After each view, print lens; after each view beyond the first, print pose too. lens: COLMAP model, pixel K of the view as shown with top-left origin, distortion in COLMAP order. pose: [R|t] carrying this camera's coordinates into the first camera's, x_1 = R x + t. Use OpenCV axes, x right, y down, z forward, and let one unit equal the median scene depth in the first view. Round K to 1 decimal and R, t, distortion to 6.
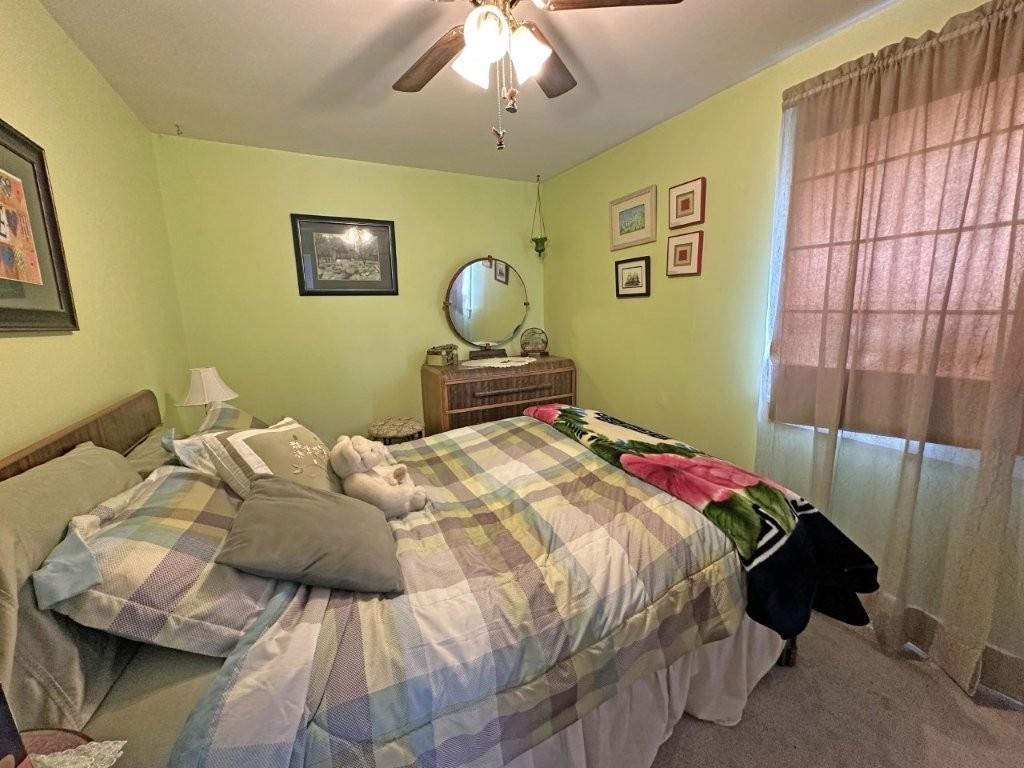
lens RADIAL K [[408.3, 0, 512.8], [0, 408.3, 382.6], [0, 0, 1]] dist [-0.002999, 0.000038]
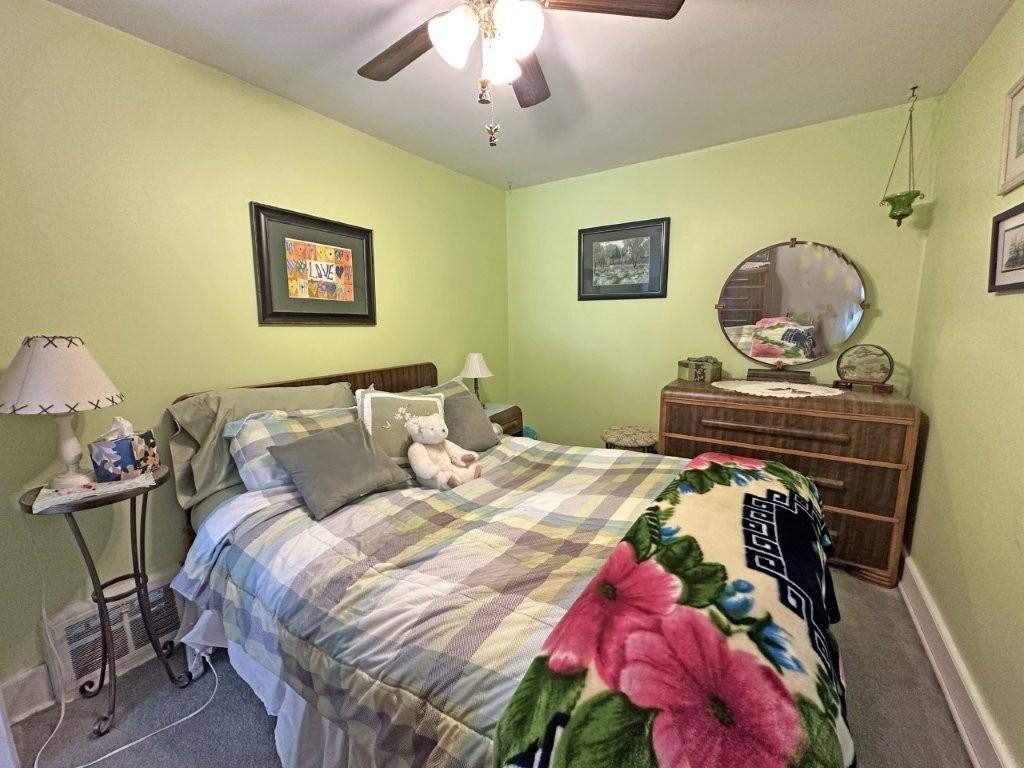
lens RADIAL K [[408.3, 0, 512.8], [0, 408.3, 382.6], [0, 0, 1]] dist [-0.002999, 0.000038]
pose [[0.484842, 0.154125, -0.860914, 0.658138], [-0.155181, 0.983892, 0.088747, -0.096525], [0.860724, 0.090569, 0.500950, 0.465897]]
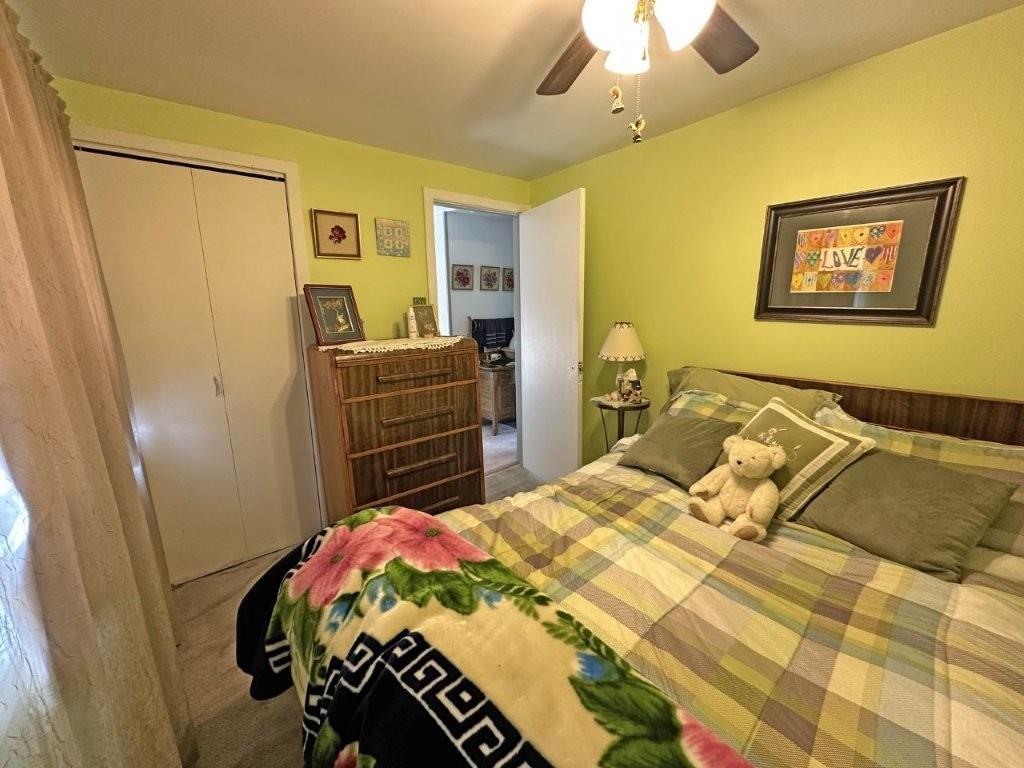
lens RADIAL K [[408.3, 0, 512.8], [0, 408.3, 382.6], [0, 0, 1]] dist [-0.002999, 0.000038]
pose [[-0.974667, 0.085904, -0.206504, 0.328907], [0.005328, 0.931954, 0.362538, -0.312712], [0.223595, 0.352253, -0.908803, 1.413943]]
